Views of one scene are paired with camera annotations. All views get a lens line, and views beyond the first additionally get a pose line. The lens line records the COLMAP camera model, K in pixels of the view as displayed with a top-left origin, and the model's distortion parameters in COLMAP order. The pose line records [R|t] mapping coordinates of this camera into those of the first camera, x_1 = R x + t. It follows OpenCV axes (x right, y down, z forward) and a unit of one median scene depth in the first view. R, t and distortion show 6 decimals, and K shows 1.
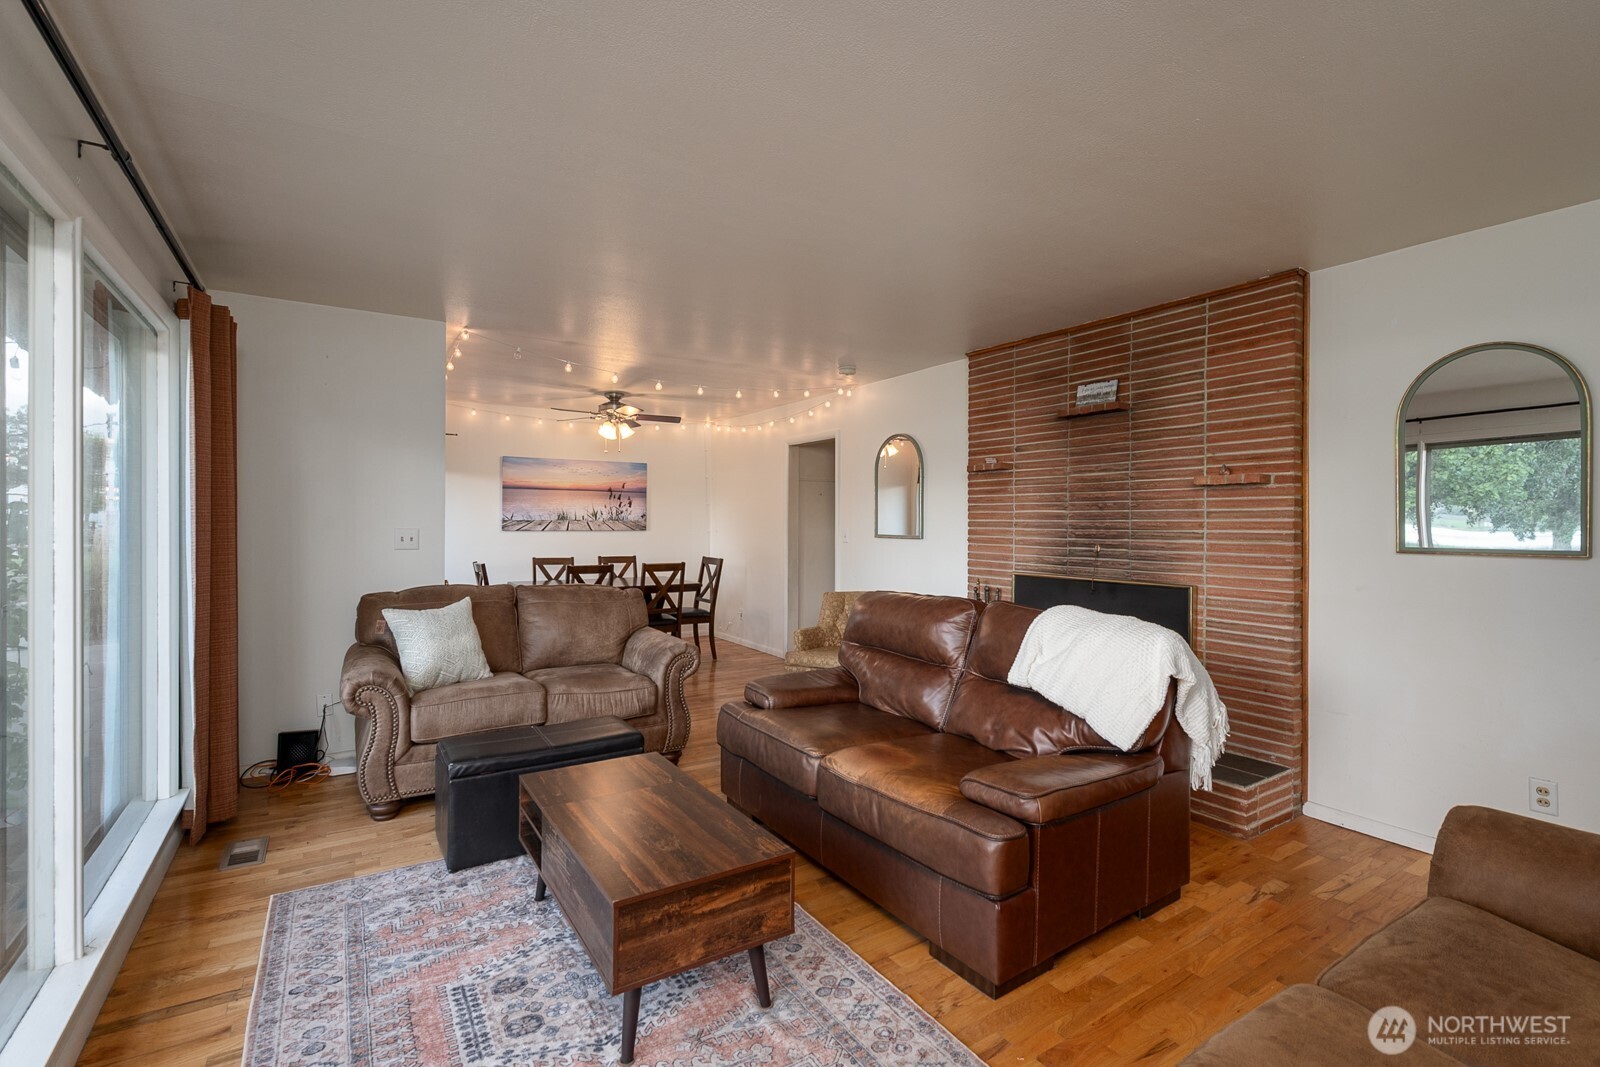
lens RADIAL K [[746.9, 0, 811.8], [0, 746.9, 520.6], [0, 0, 1]] dist [-0.003700, 0.001497]
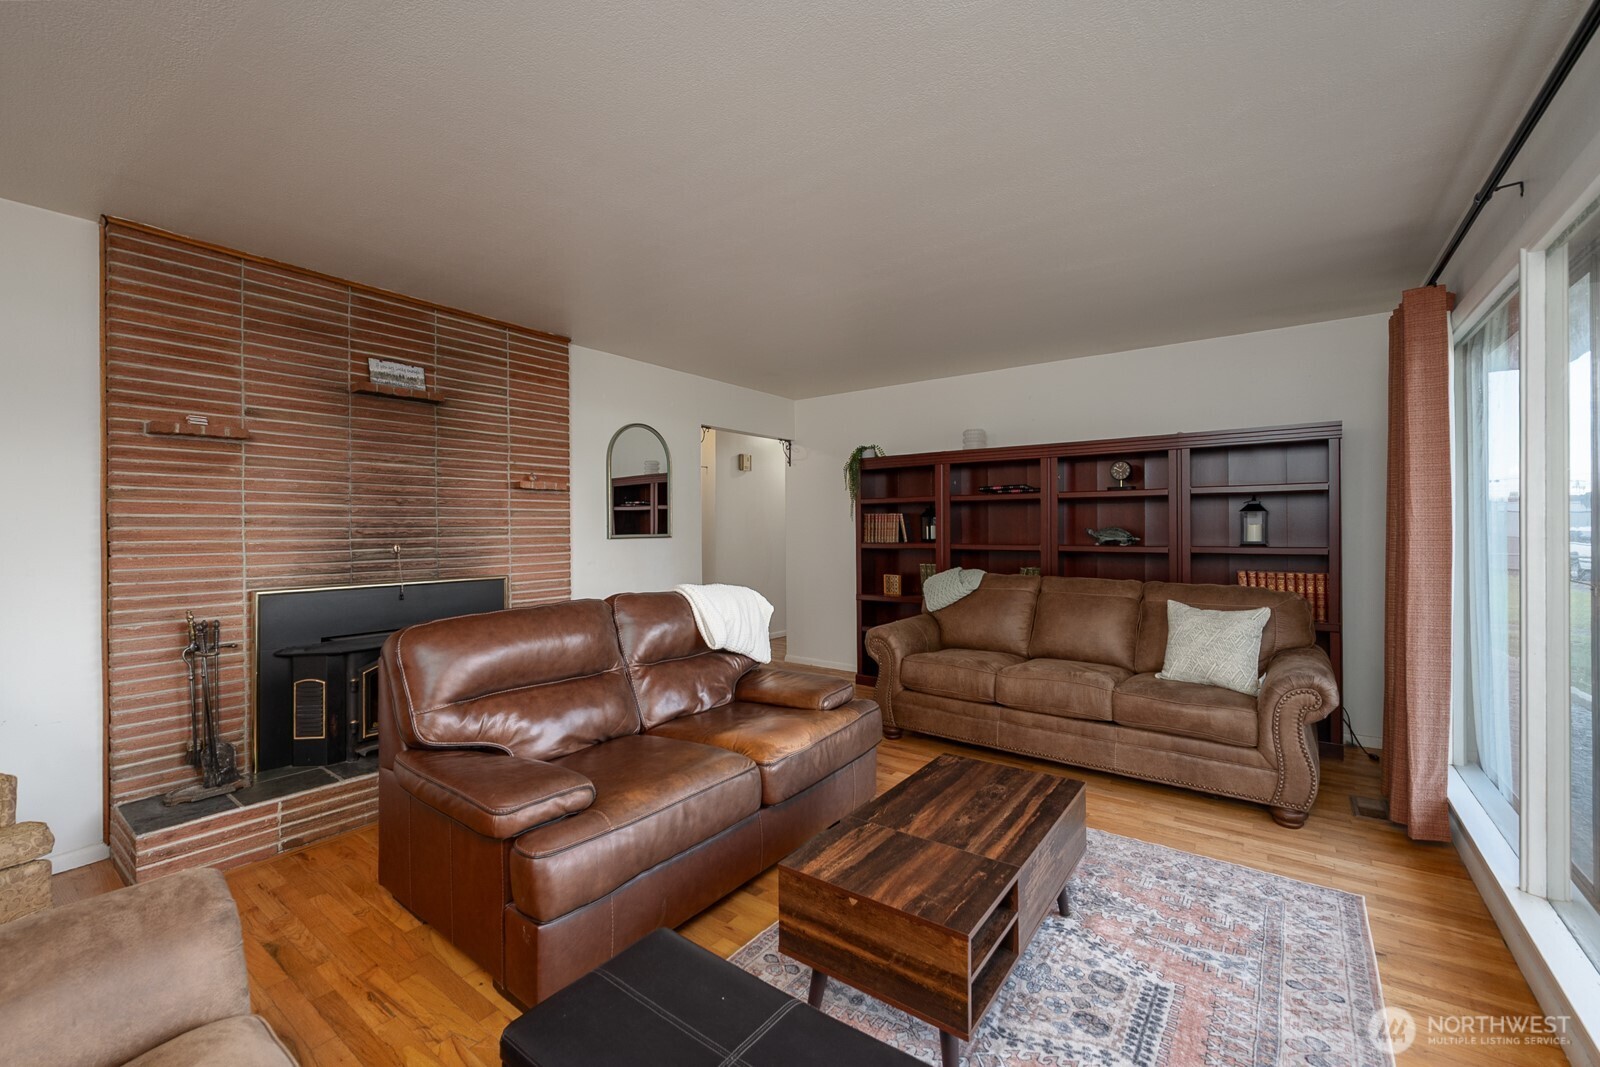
lens RADIAL K [[627.0, 0, 827.6], [0, 627.0, 526.1], [0, 0, 1]] dist [-0.002181, -0.000387]
pose [[-0.359716, -0.002123, 0.933060, -0.534286], [0.001529, 0.999995, 0.002865, 0.009557], [-0.933061, 0.002457, -0.359710, 0.840758]]
